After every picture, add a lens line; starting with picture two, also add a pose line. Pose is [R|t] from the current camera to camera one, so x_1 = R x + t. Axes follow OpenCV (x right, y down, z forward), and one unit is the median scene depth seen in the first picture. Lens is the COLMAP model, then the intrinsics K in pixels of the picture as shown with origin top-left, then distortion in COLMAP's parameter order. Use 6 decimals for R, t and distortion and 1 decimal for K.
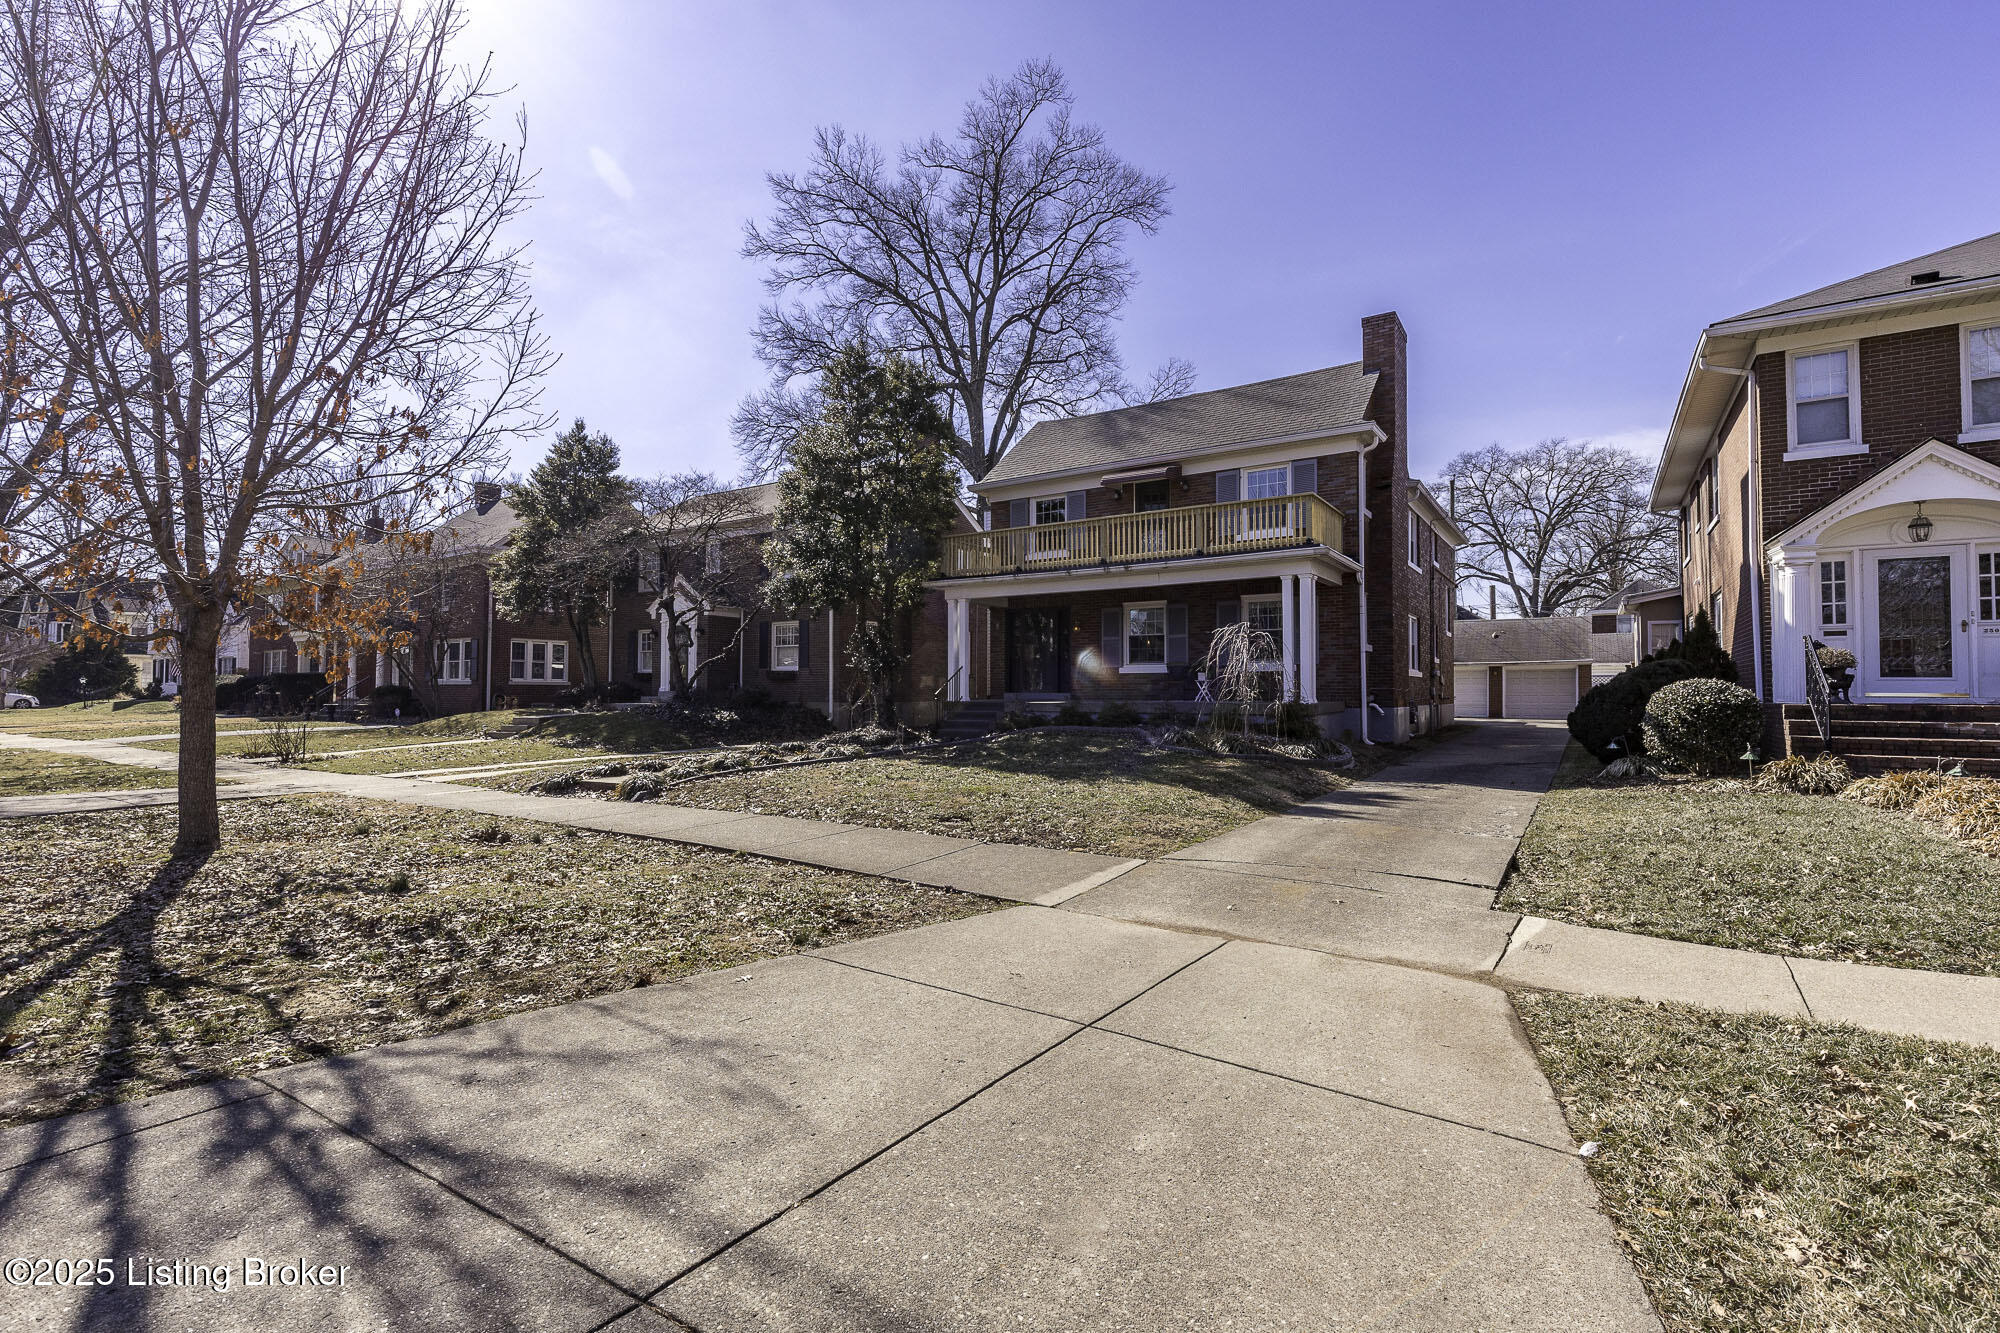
lens RADIAL K [[915.0, 0, 1000.7], [0, 915.0, 667.4], [0, 0, 1]] dist [0.003475, -0.000048]
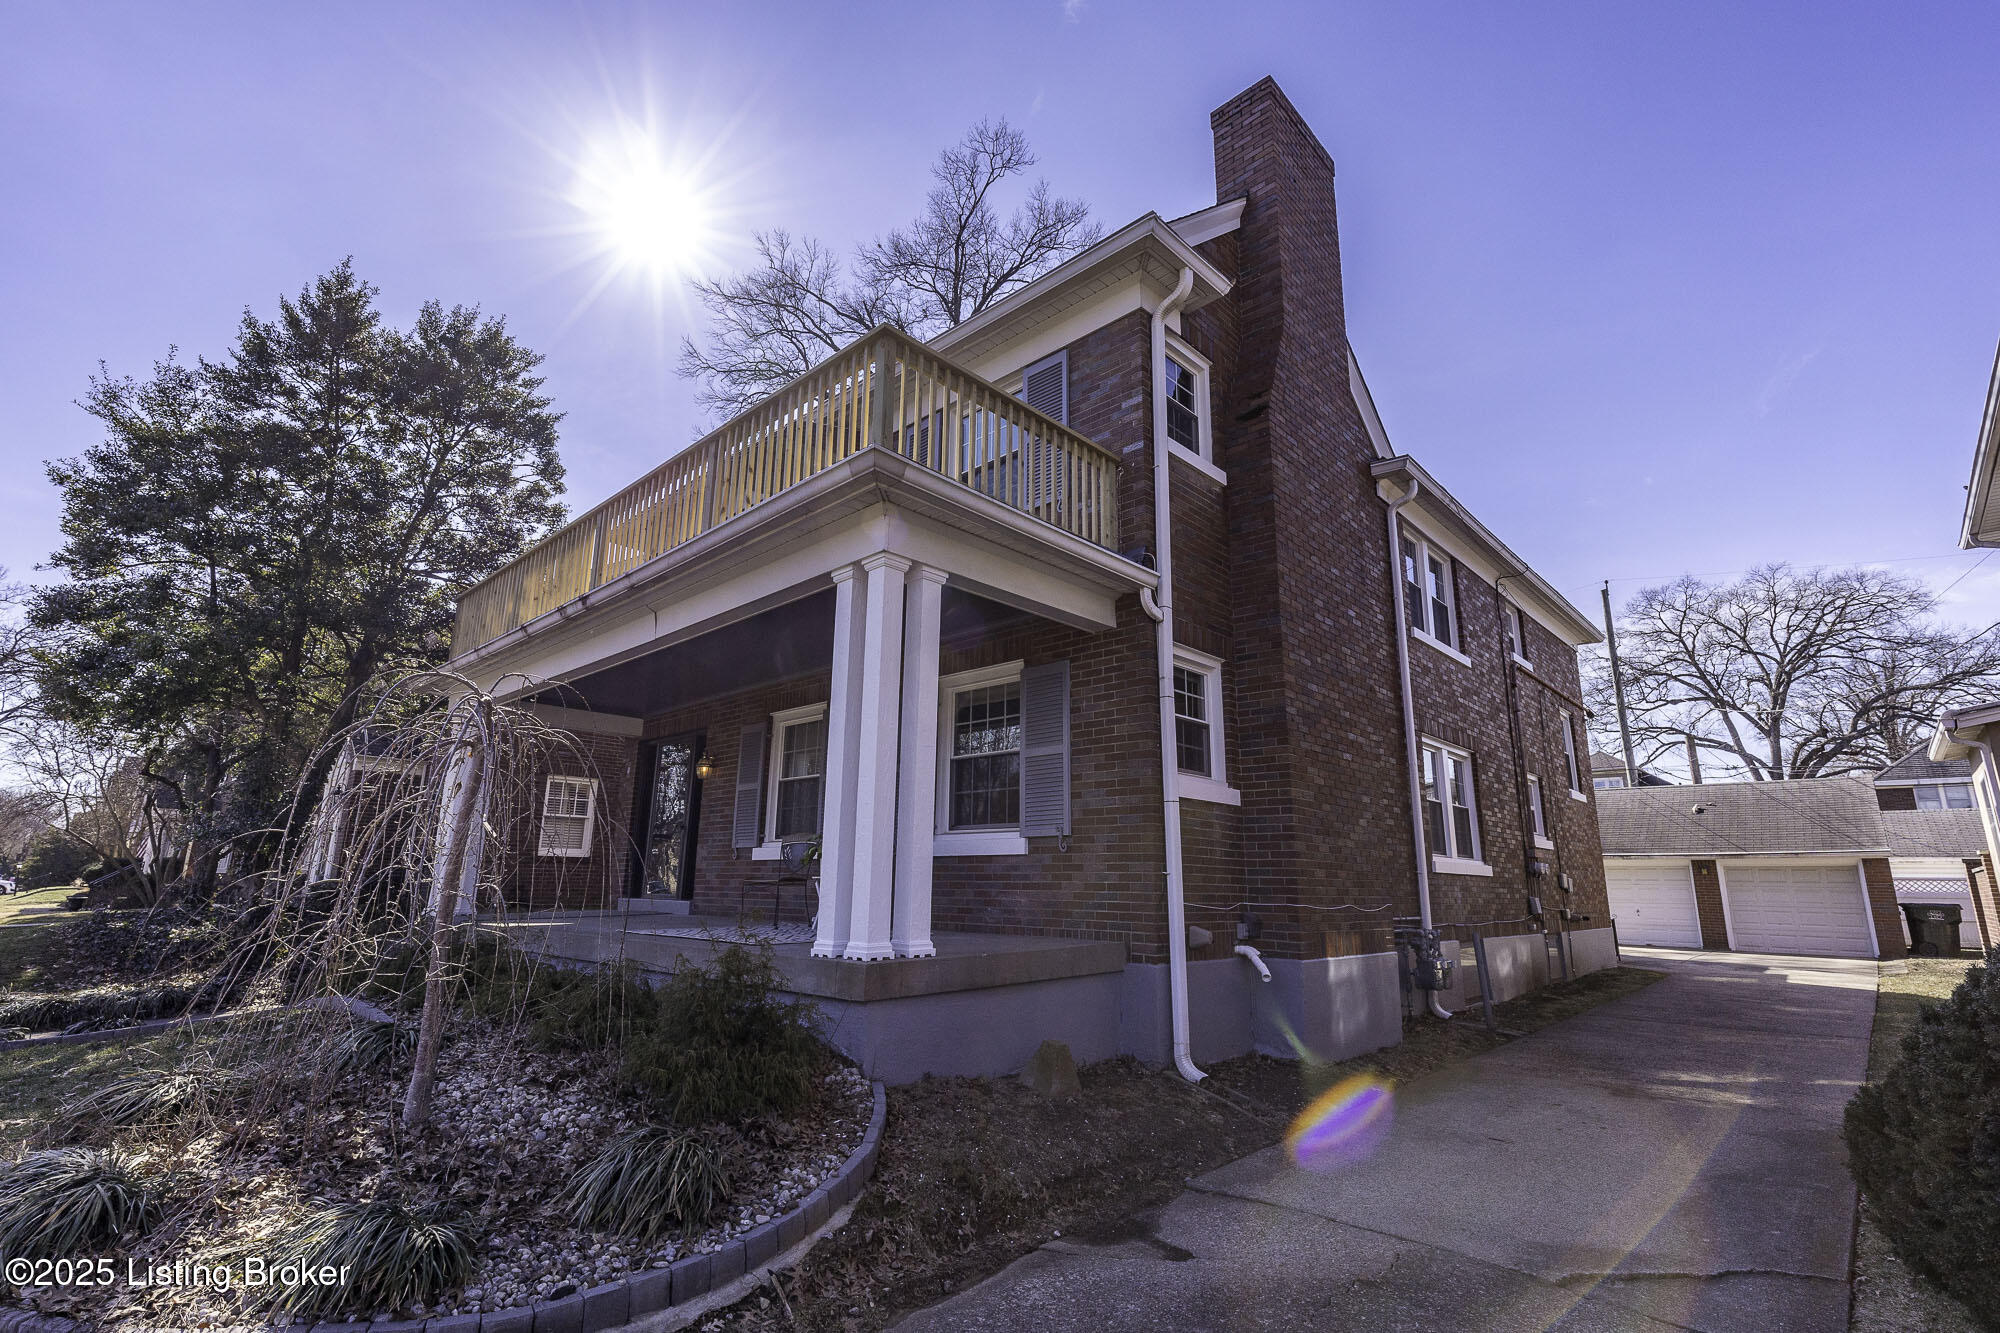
lens RADIAL K [[915.0, 0, 997.0], [0, 915.0, 665.8], [0, 0, 1]] dist [0.003475, -0.000048]
pose [[0.983585, -0.028442, -0.178188, 0.167659], [-0.009138, 0.978382, -0.206603, 0.002361], [0.180212, 0.204840, 0.962062, 0.266834]]
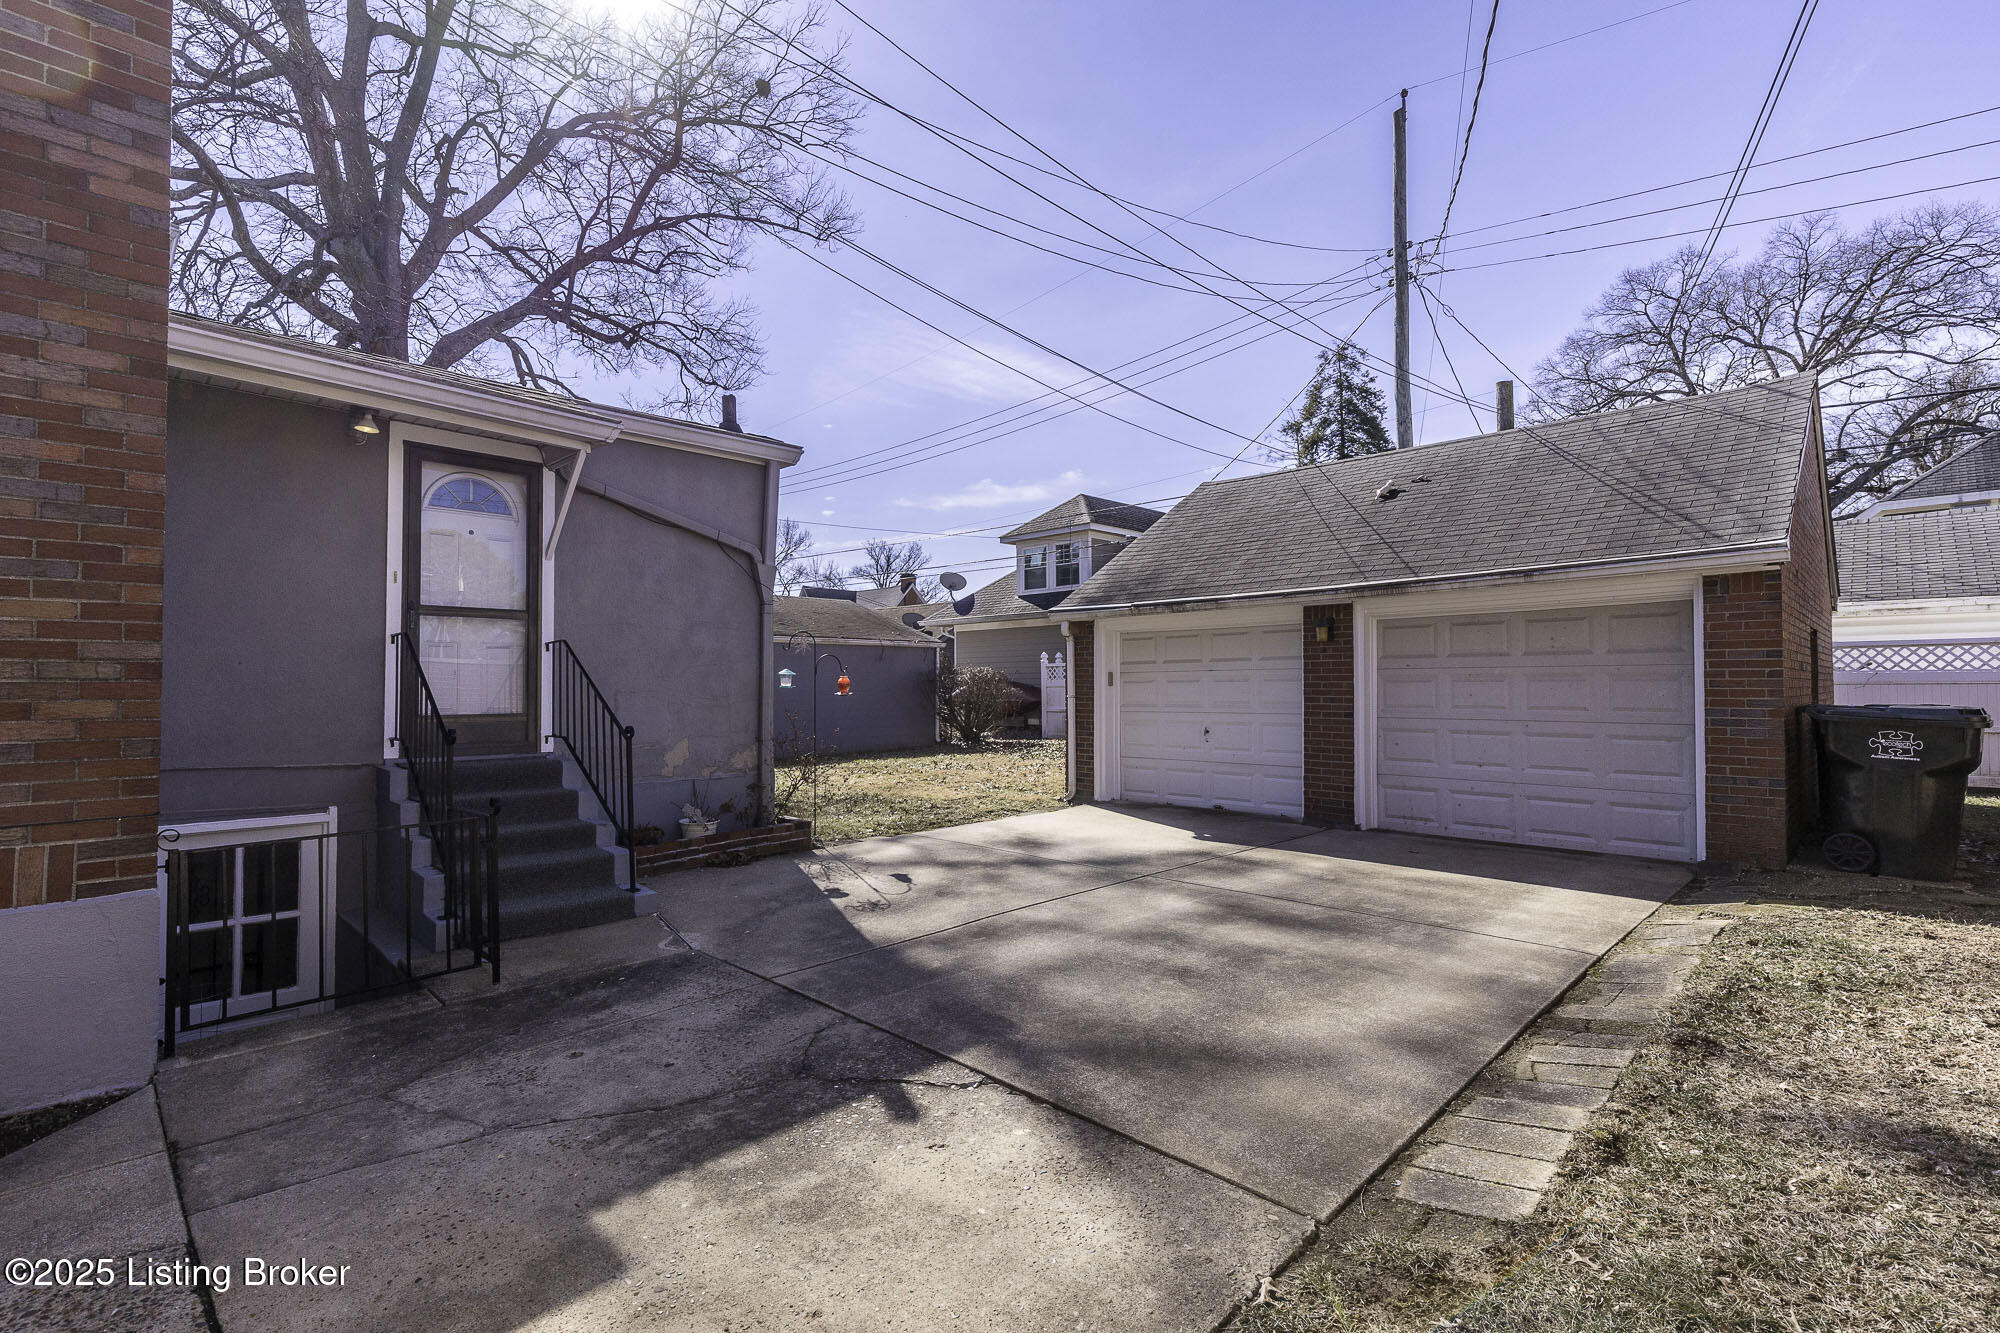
lens RADIAL K [[915.0, 0, 1000.0], [0, 915.0, 668.6], [0, 0, 1]] dist [0.003475, -0.000048]
pose [[0.977835, -0.011376, -0.209066, 0.437935], [0.013376, 0.999877, 0.008155, 0.010473], [0.208947, -0.010771, 0.977868, 0.650714]]
